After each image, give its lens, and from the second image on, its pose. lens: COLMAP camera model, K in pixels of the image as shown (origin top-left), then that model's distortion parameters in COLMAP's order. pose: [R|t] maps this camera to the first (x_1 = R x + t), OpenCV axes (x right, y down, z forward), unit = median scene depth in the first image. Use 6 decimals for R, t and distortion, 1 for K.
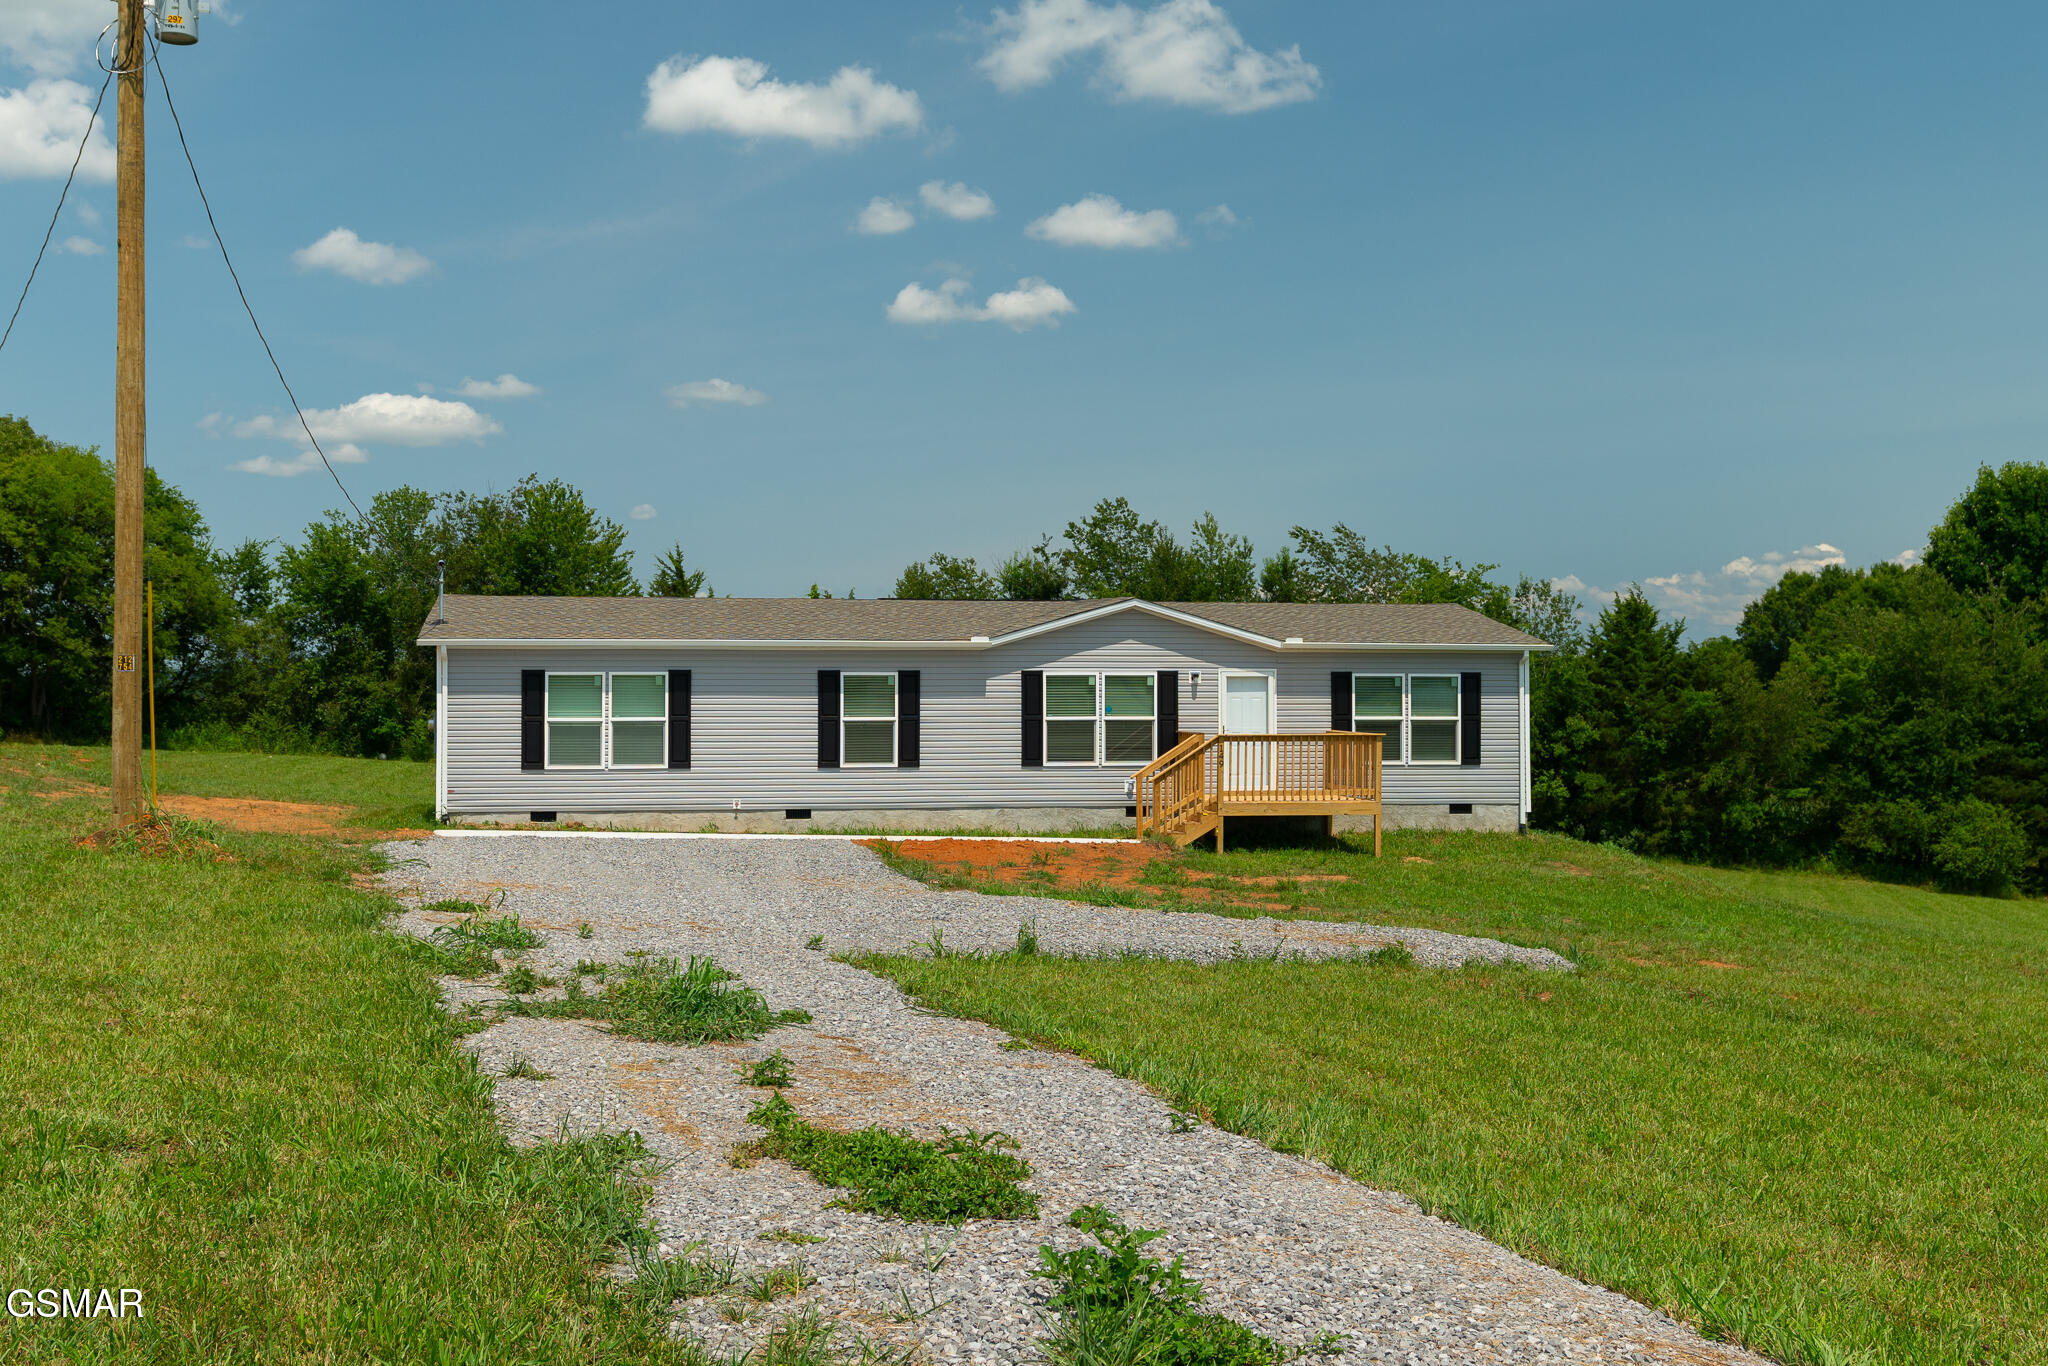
lens RADIAL K [[2016.7, 0, 1007.6], [0, 2016.7, 690.3], [0, 0, 1]] dist [0.041410, 0.000000]
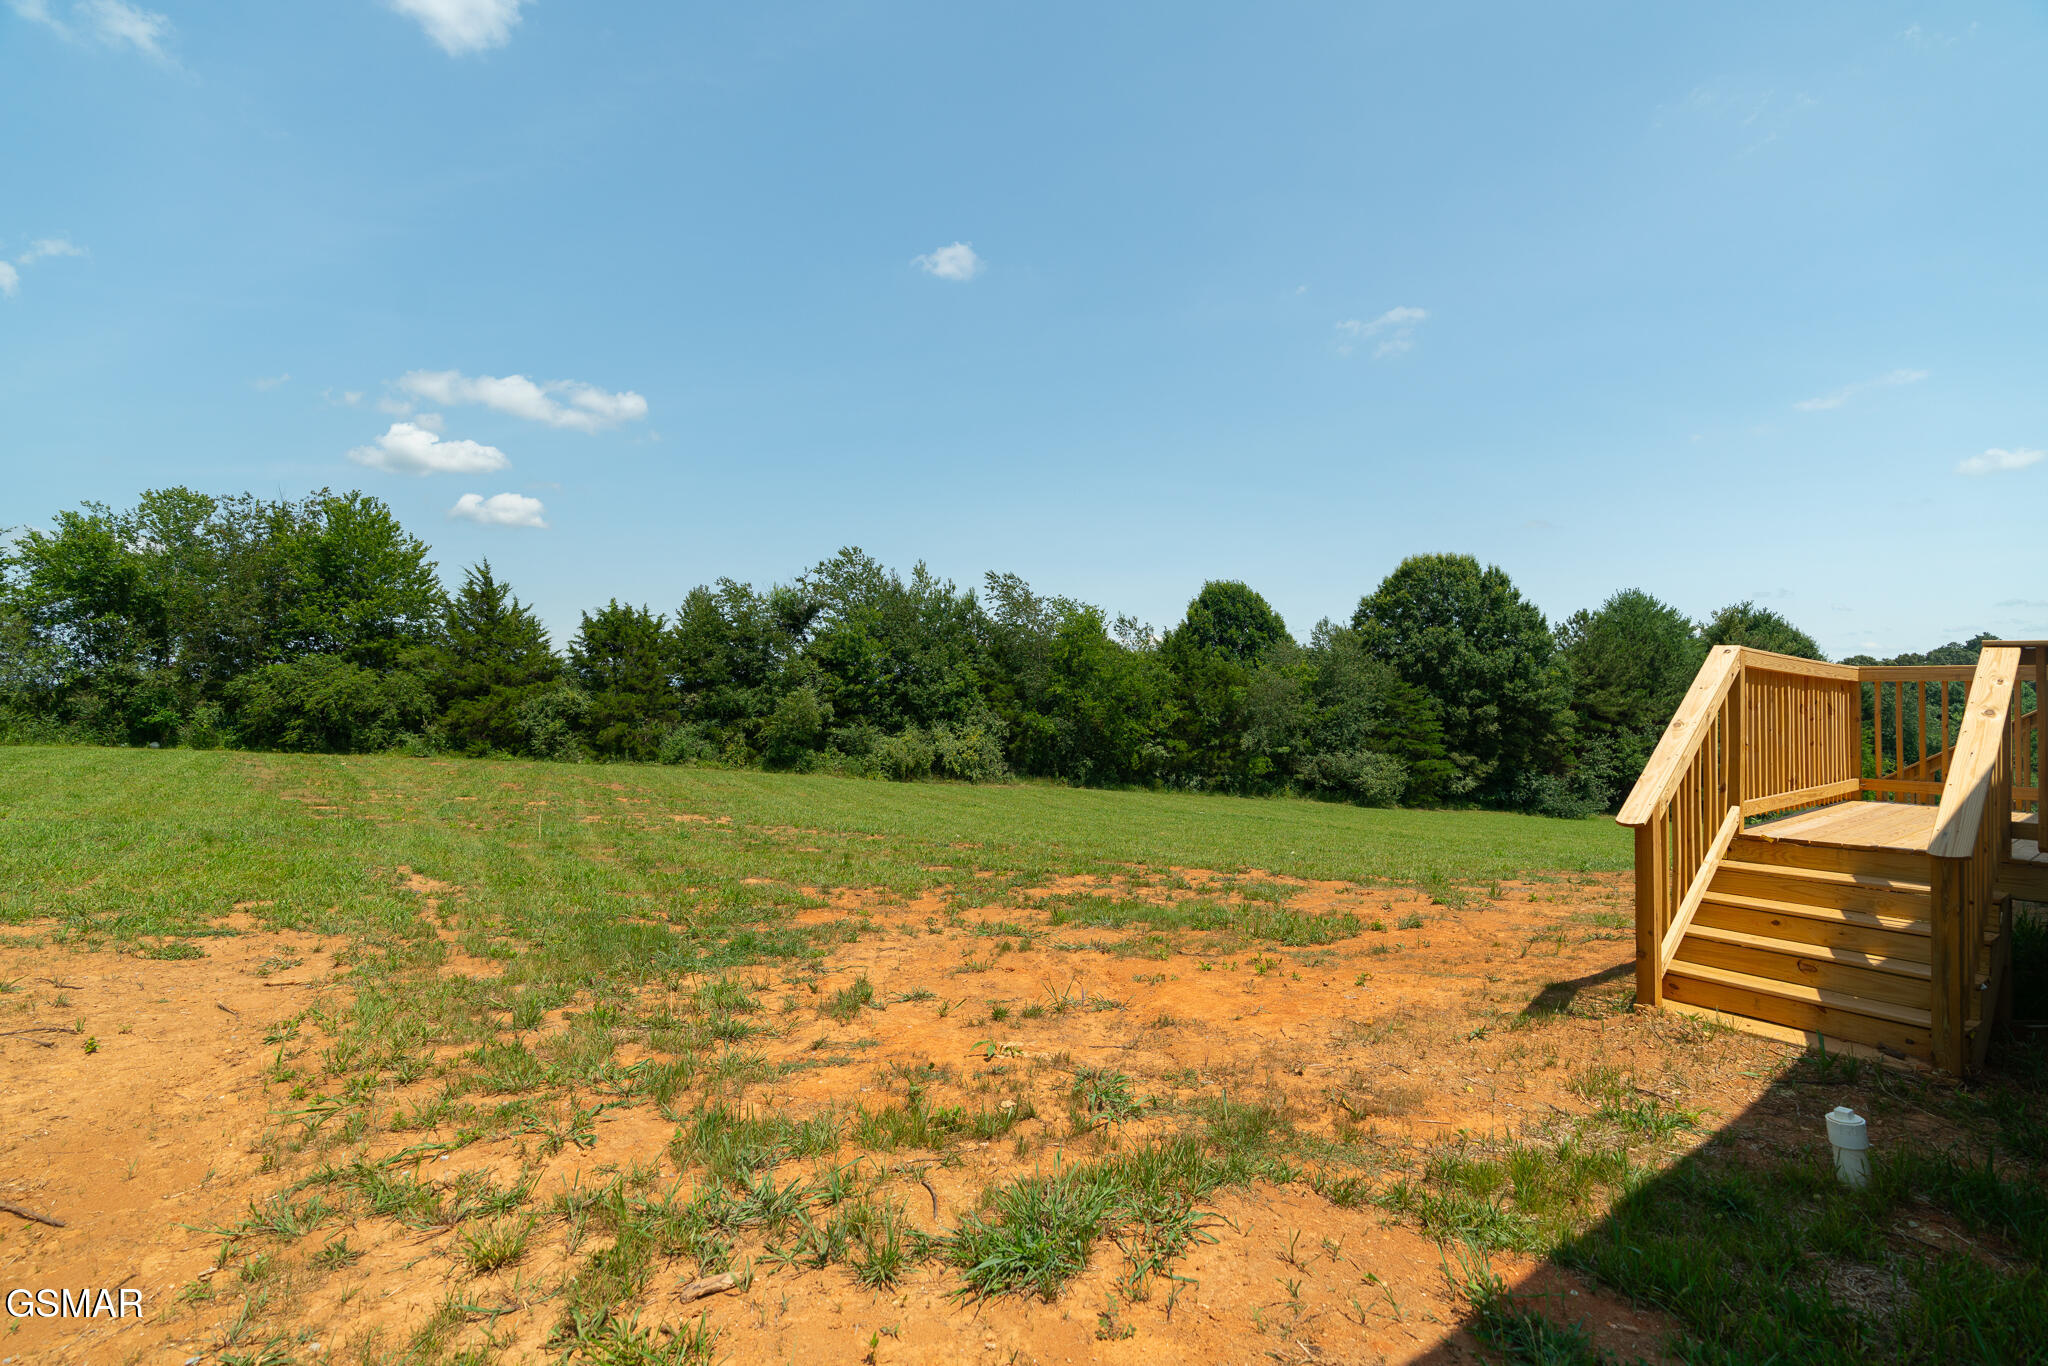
lens RADIAL K [[990.4, 0, 1087.3], [0, 990.4, 694.2], [0, 0, 1]] dist [-0.001684, -0.002364]
pose [[0.893327, 0.002972, 0.449398, -0.116614], [-0.001561, 0.999993, -0.003510, 0.008385], [-0.449405, 0.002434, 0.893325, 0.357435]]
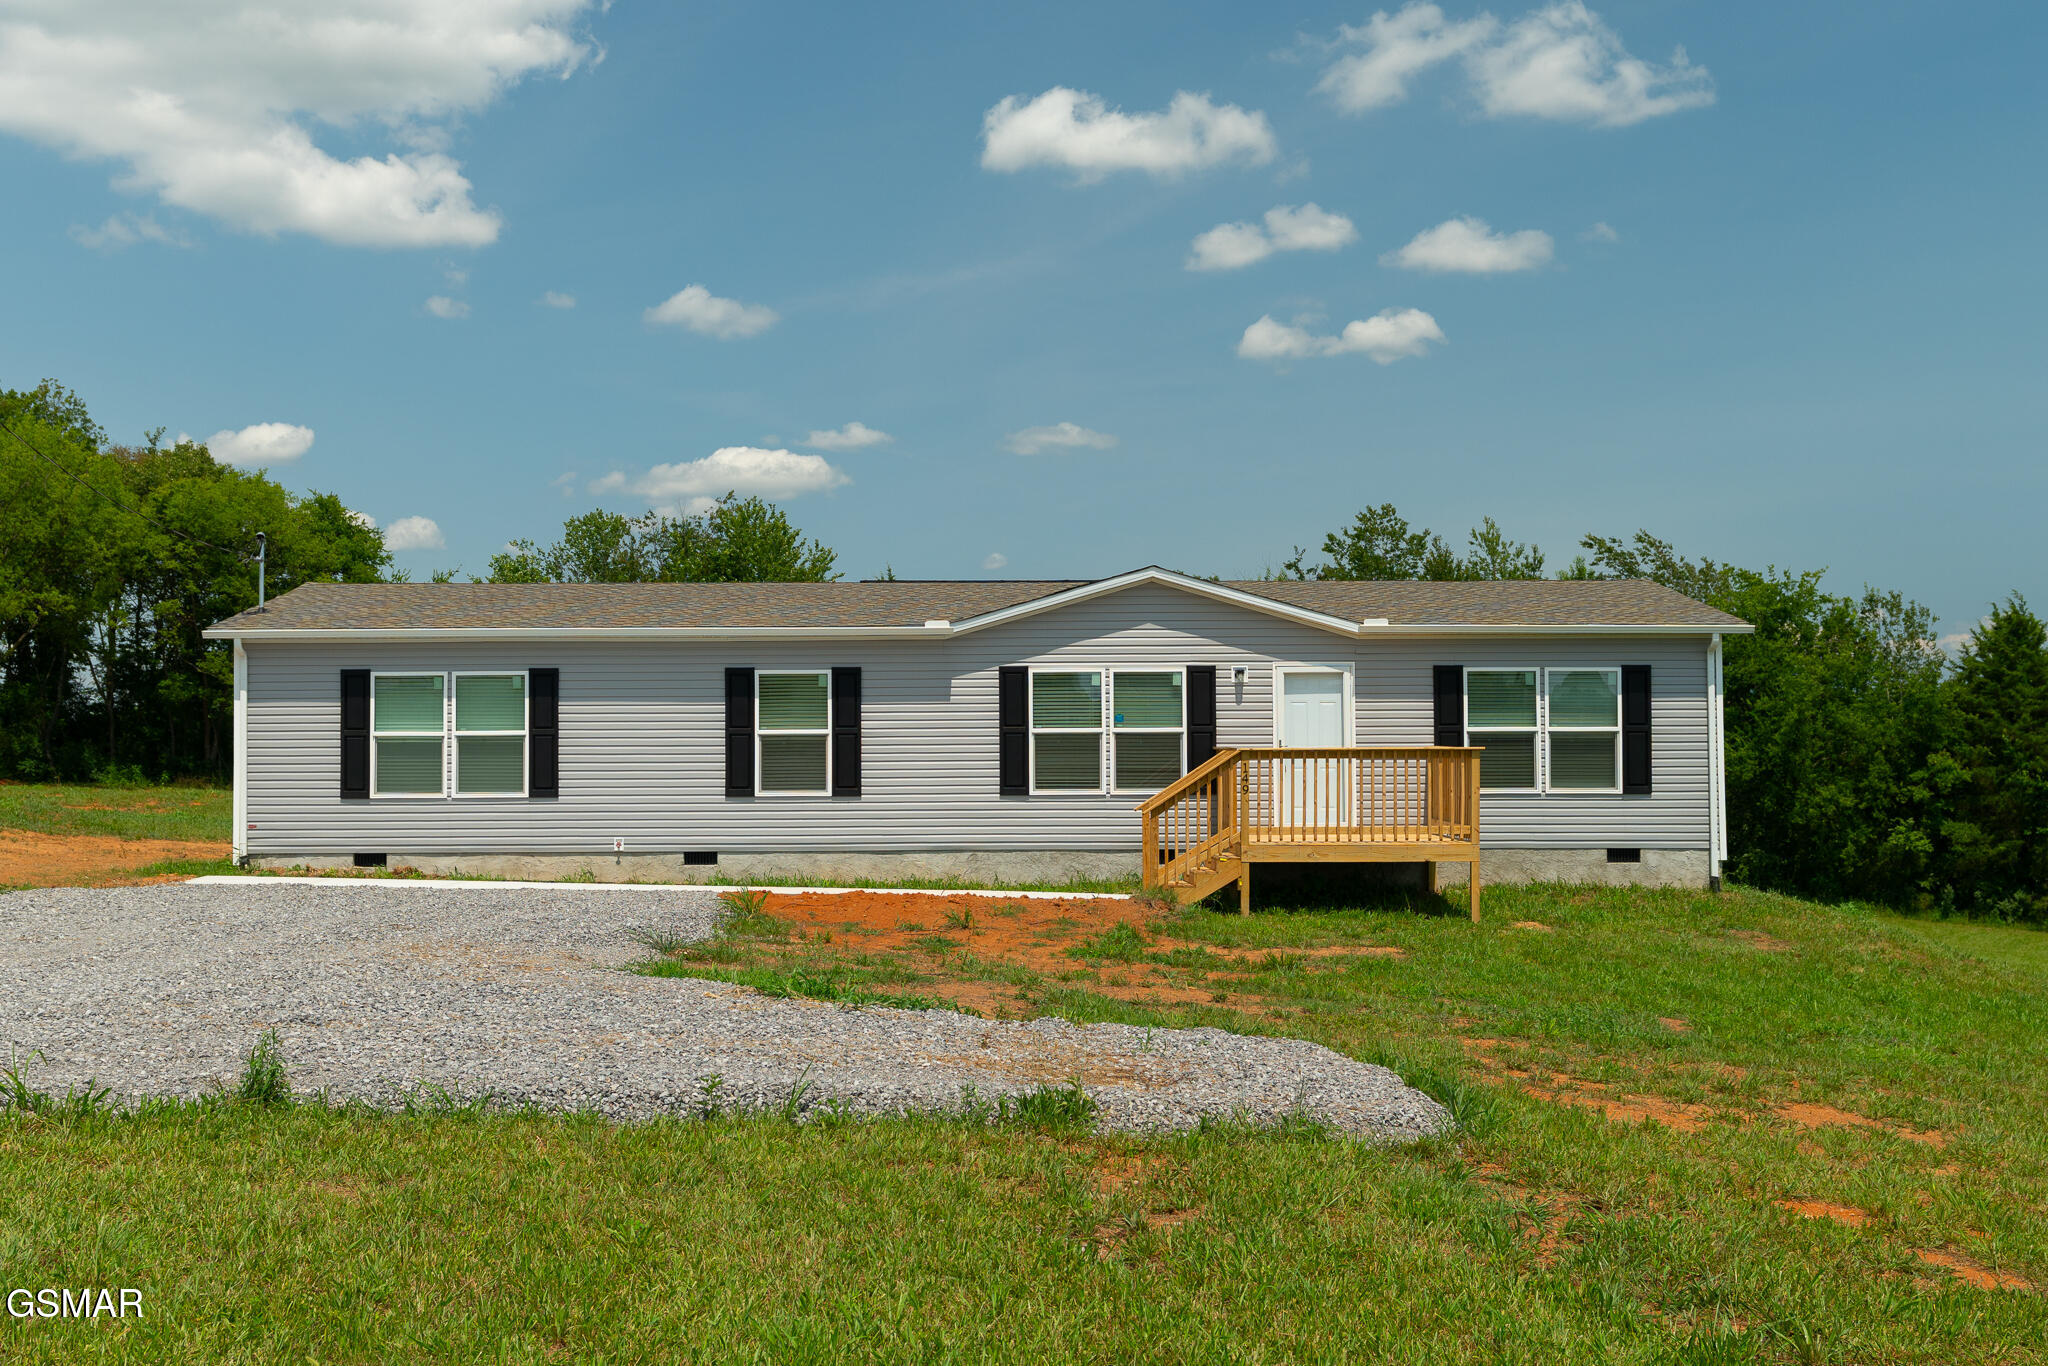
lens RADIAL K [[2100.9, 0, 1033.5], [0, 2100.9, 683.0], [0, 0, 1]] dist [0.041098, 0.000000]
pose [[0.987299, -0.009441, -0.158591, 0.053393], [0.005013, 0.999587, -0.028301, 0.006885], [0.158793, 0.027146, 0.986939, 0.088713]]
